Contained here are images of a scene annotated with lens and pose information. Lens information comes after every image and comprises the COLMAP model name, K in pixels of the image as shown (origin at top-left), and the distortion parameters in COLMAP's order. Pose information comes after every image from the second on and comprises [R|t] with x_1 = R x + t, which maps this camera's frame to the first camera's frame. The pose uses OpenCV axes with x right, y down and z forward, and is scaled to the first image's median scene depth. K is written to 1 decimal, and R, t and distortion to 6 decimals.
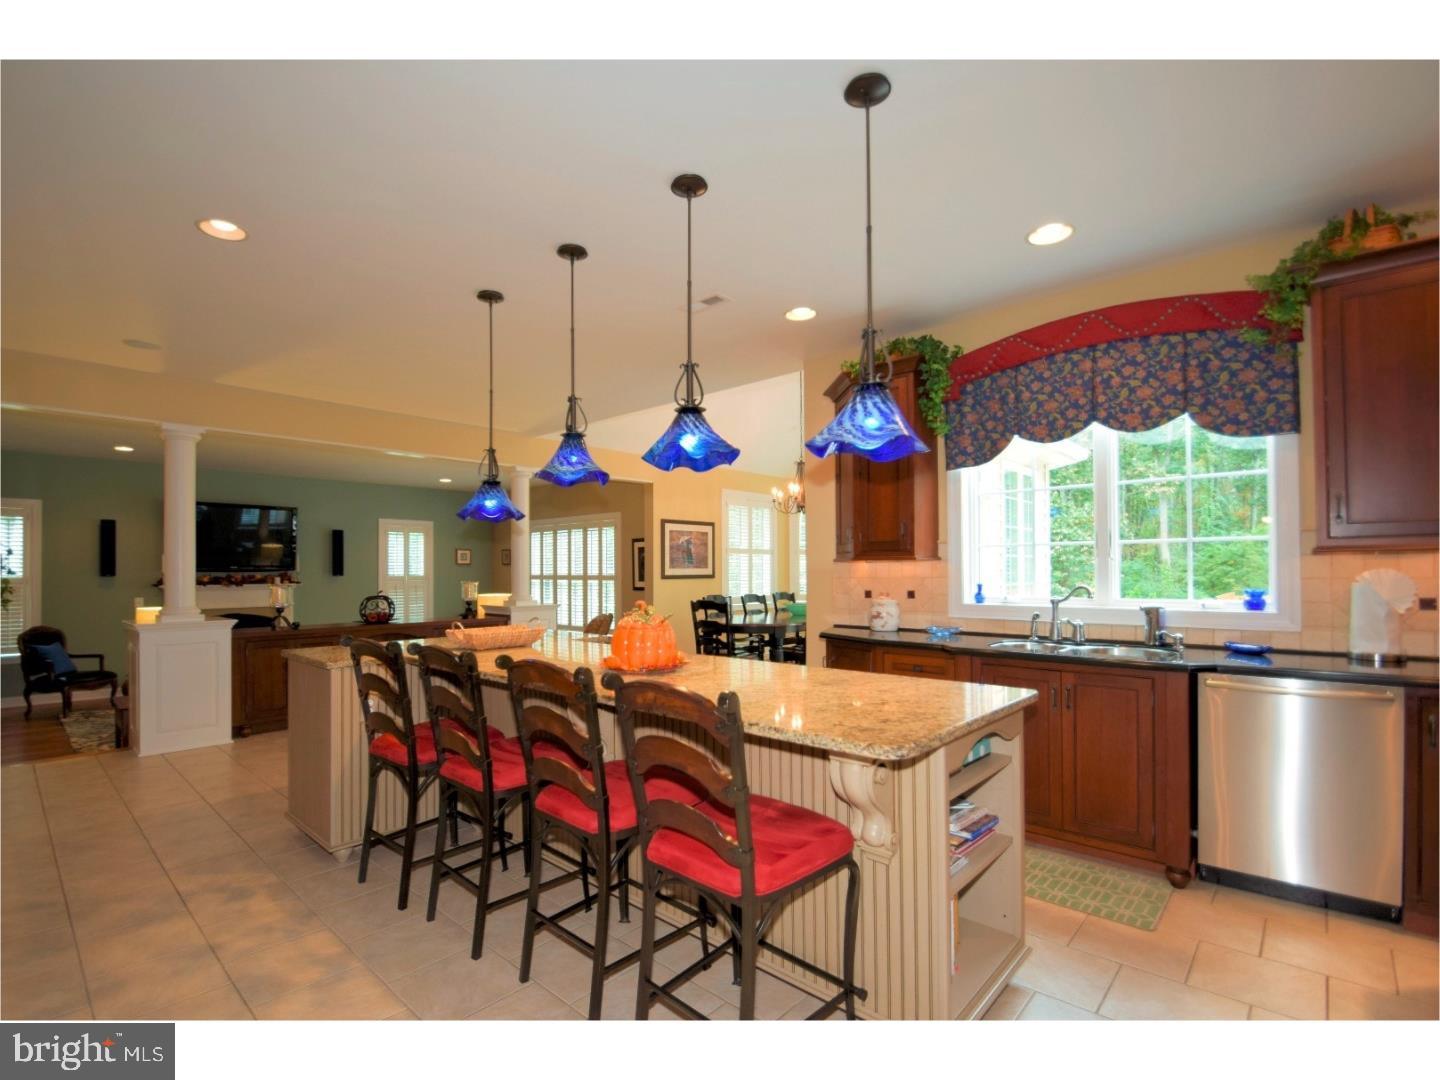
lens RADIAL K [[649.5, 0, 719.4], [0, 649.5, 564.9], [0, 0, 1]] dist [-0.000588, -0.000328]
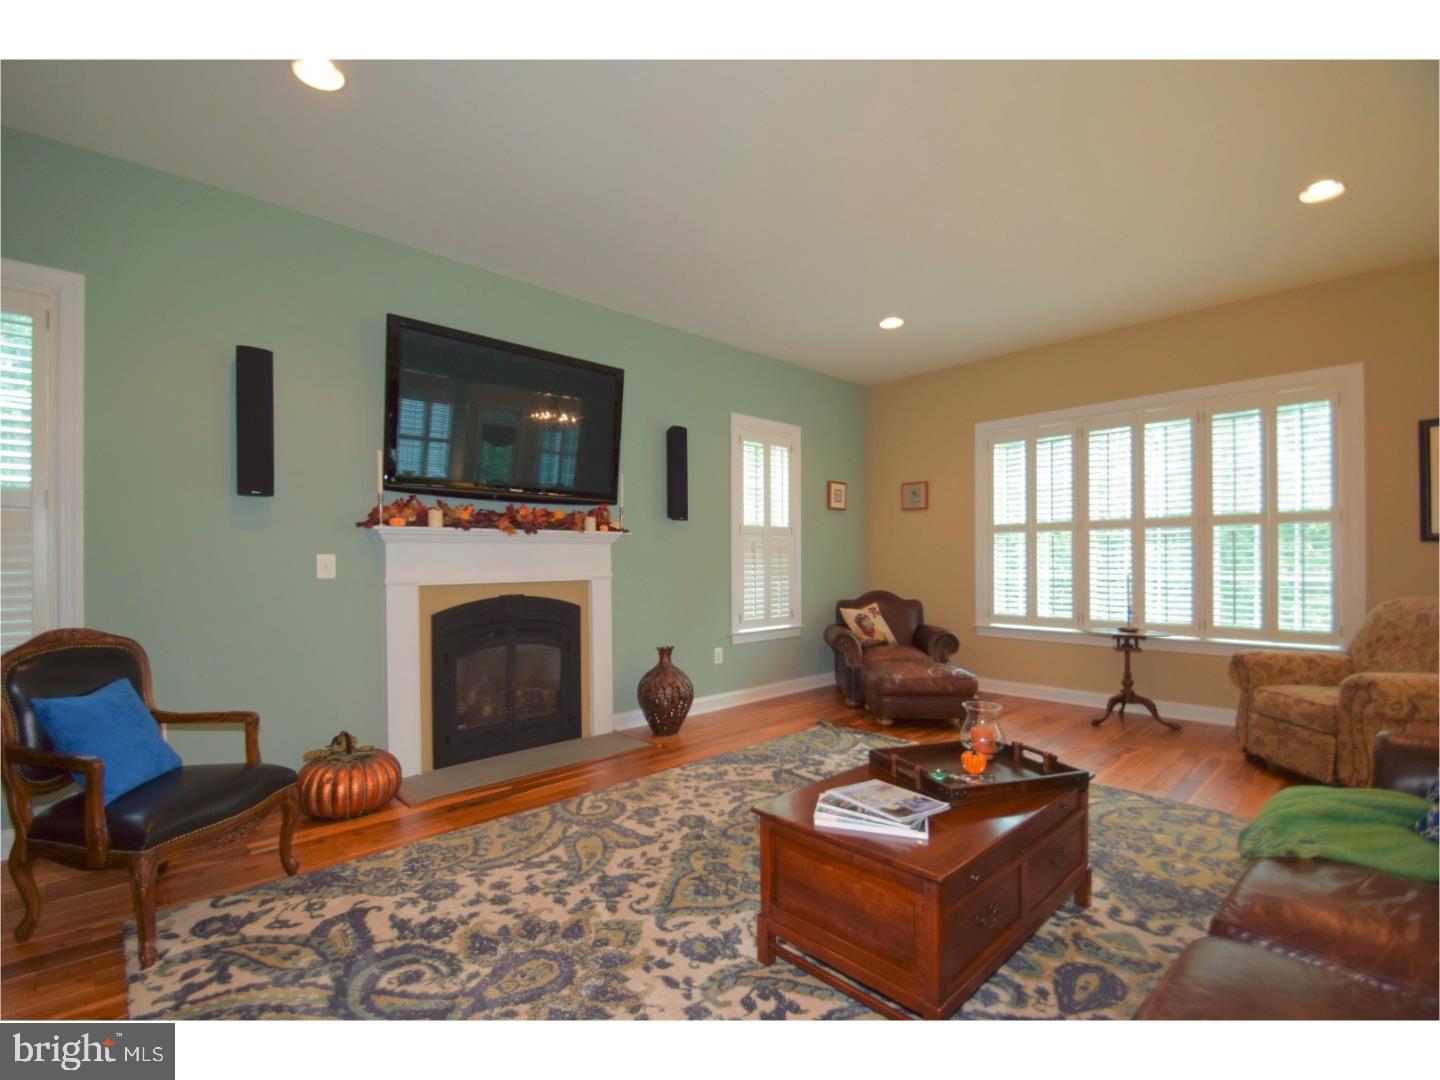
lens RADIAL K [[634.1, 0, 720.8], [0, 634.1, 562.9], [0, 0, 1]] dist [0.023023, 0.000056]
pose [[0.995578, -0.005871, -0.093755, -0.535409], [0.007004, 0.999906, 0.011764, 0.045704], [0.093678, -0.012369, 0.995526, 0.546684]]
